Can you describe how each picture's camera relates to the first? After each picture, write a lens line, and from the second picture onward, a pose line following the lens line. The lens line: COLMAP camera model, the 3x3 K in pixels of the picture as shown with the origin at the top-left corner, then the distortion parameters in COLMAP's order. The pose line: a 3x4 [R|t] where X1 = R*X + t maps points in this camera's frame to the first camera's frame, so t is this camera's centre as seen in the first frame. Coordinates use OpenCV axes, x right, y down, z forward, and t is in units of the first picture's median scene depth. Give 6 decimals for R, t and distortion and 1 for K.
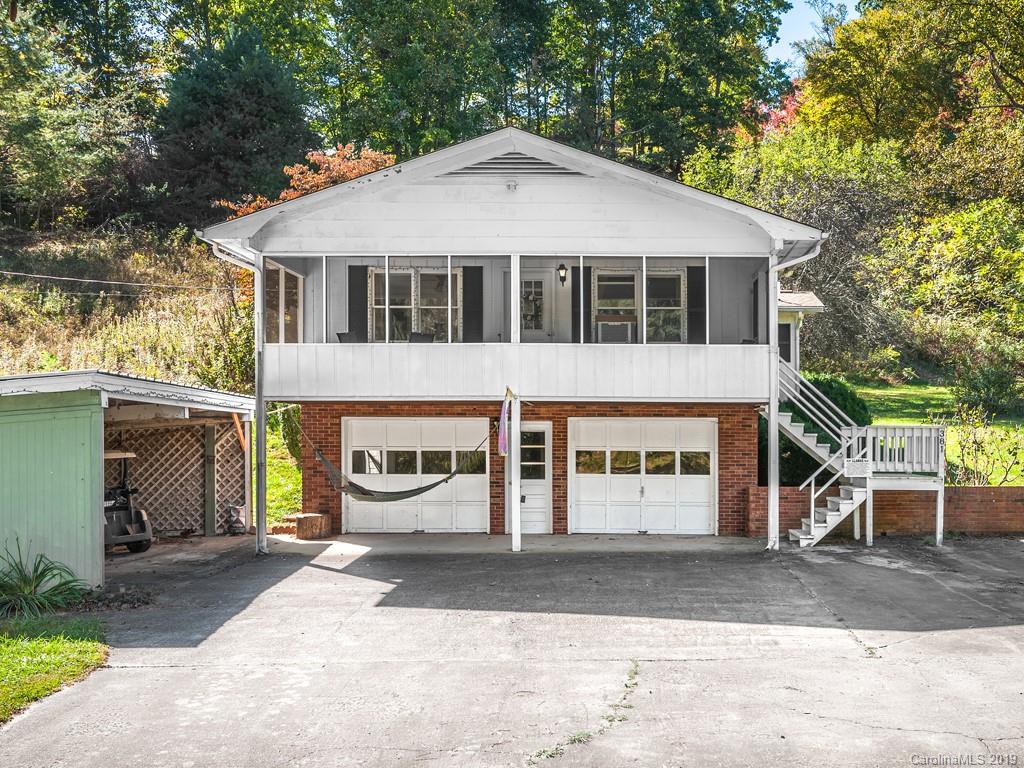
lens RADIAL K [[896.5, 0, 512.0], [0, 896.5, 384.0], [0, 0, 1]] dist [-0.003876, -0.000261]
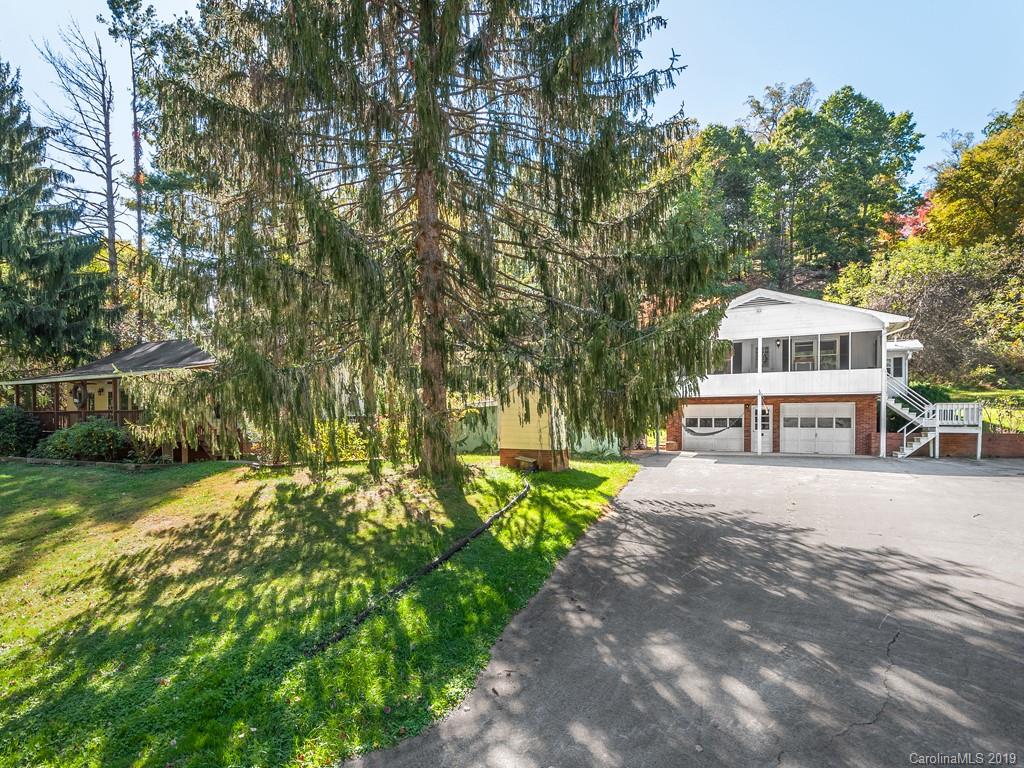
lens RADIAL K [[492.2, 0, 512.2], [0, 492.2, 433.8], [0, 0, 1]] dist [0.001049, -0.000386]
pose [[0.922966, -0.000616, -0.384881, -0.091154], [0.024658, 0.998039, 0.057534, 0.024821], [0.384090, -0.062593, 0.921171, -0.480765]]
